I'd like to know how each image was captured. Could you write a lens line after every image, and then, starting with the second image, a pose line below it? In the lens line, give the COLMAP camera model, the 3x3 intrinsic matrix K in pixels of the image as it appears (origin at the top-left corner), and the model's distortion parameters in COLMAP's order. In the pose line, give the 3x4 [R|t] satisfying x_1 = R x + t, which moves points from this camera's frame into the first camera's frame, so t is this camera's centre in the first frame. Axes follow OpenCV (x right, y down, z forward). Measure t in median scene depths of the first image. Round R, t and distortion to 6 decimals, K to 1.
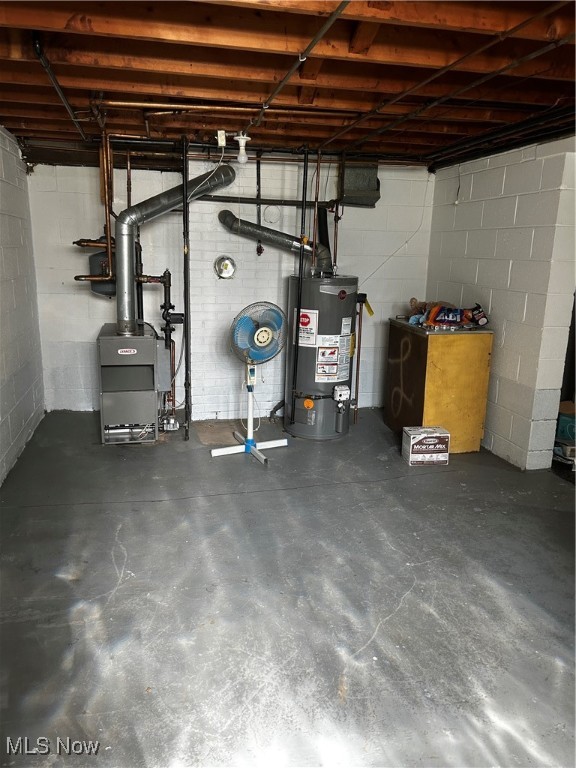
lens RADIAL K [[580.6, 0, 286.5], [0, 580.6, 383.3], [0, 0, 1]] dist [0.053722, -0.065502]
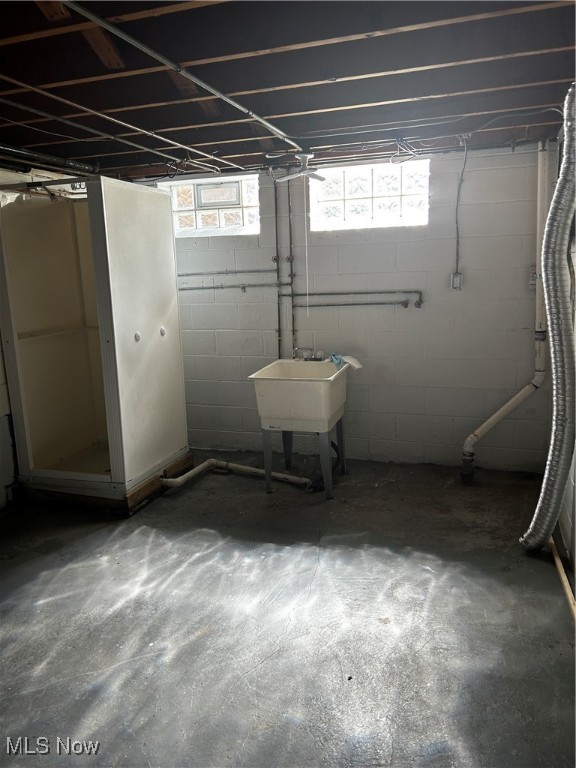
lens RADIAL K [[580.6, 0, 287.7], [0, 580.6, 382.8], [0, 0, 1]] dist [0.053722, -0.065502]
pose [[-0.855092, -0.094485, 0.509794, -0.582937], [0.134985, 0.908777, 0.394847, -0.372194], [-0.500596, 0.406445, -0.764334, 1.531195]]
